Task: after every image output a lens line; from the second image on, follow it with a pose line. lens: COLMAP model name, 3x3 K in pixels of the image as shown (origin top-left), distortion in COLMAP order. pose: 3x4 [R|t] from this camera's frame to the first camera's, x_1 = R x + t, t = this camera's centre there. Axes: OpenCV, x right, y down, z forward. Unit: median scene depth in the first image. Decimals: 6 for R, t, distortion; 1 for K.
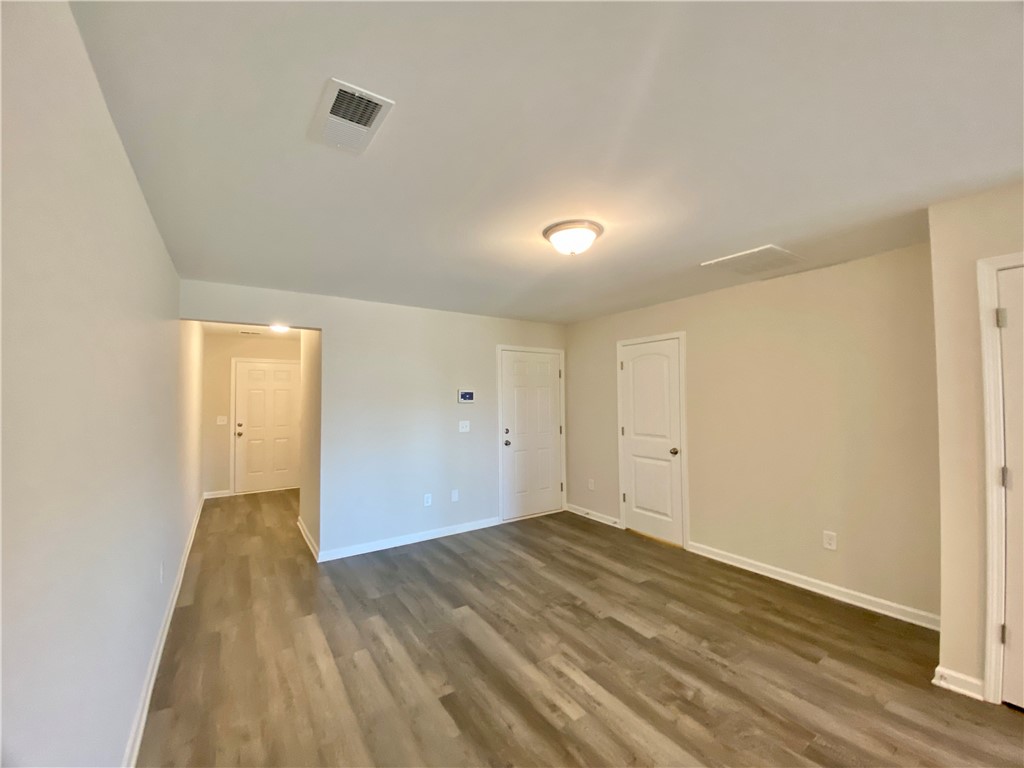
lens RADIAL K [[418.1, 0, 512.9], [0, 418.1, 383.8], [0, 0, 1]] dist [-0.004532, -0.002773]
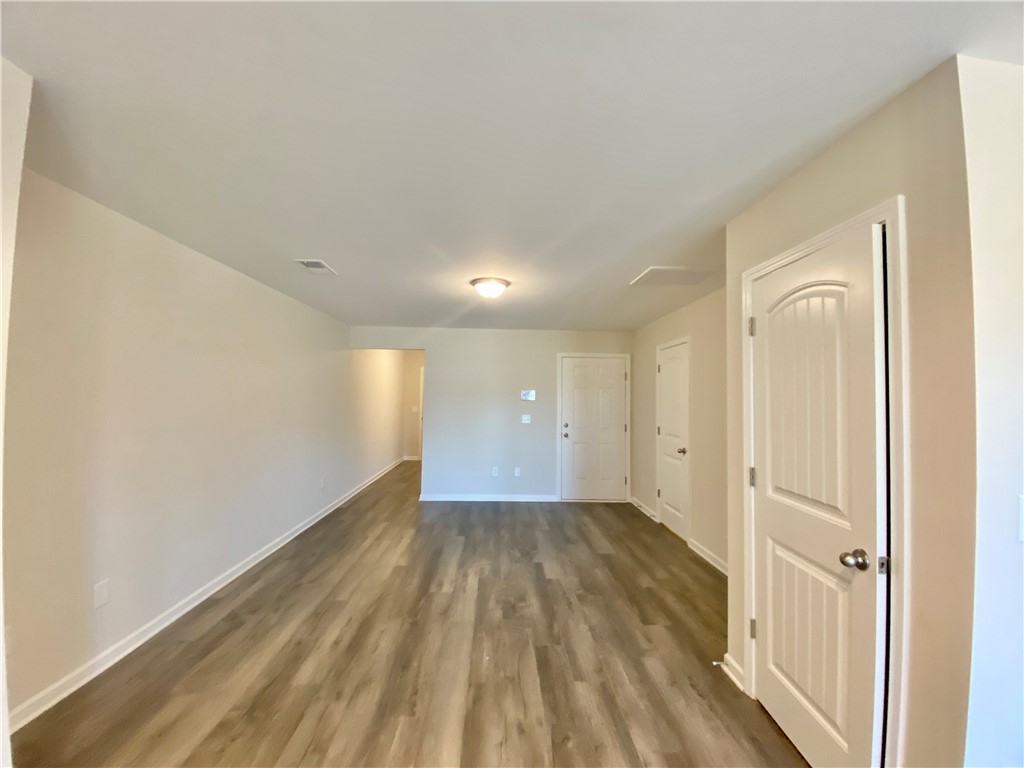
lens RADIAL K [[418.1, 0, 507.6], [0, 418.1, 390.4], [0, 0, 1]] dist [-0.004532, -0.002773]
pose [[0.845747, 0.010604, -0.533478, 0.717505], [-0.002745, 0.999876, 0.015524, -0.005717], [0.533576, -0.011666, 0.845671, -0.139819]]
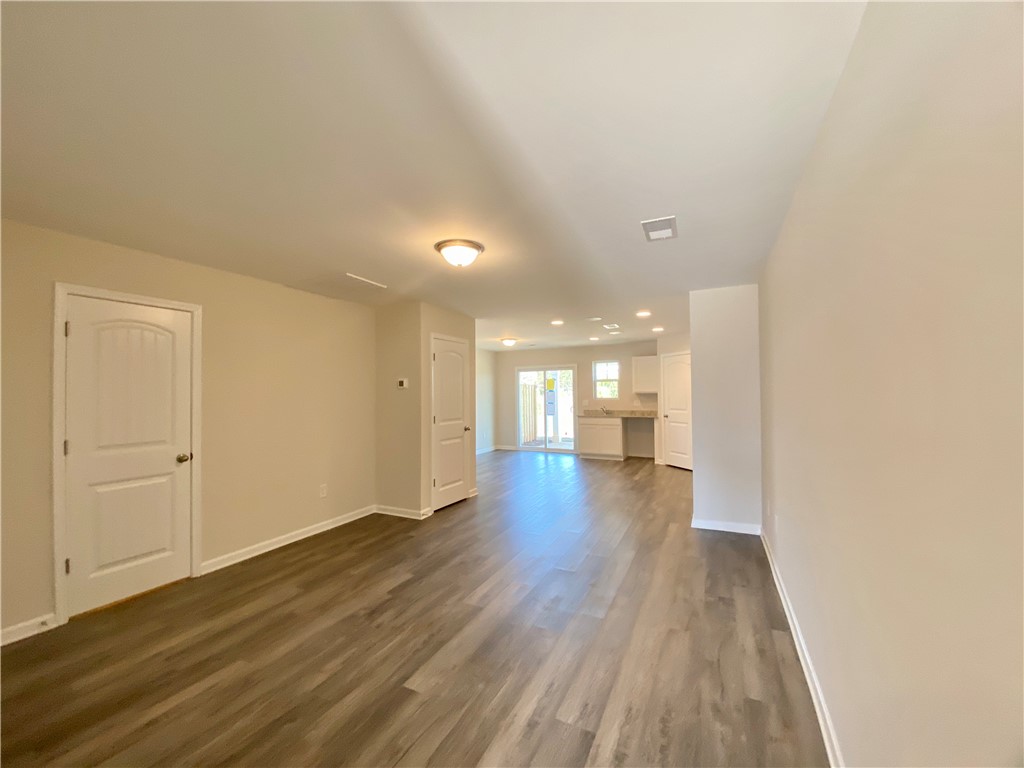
lens RADIAL K [[418.1, 0, 505.3], [0, 418.1, 384.8], [0, 0, 1]] dist [-0.004532, -0.002773]
pose [[-0.497202, 0.028630, 0.867162, -0.717869], [-0.014245, 0.999051, -0.041152, 0.063770], [-0.867518, -0.032814, -0.496322, 1.093570]]
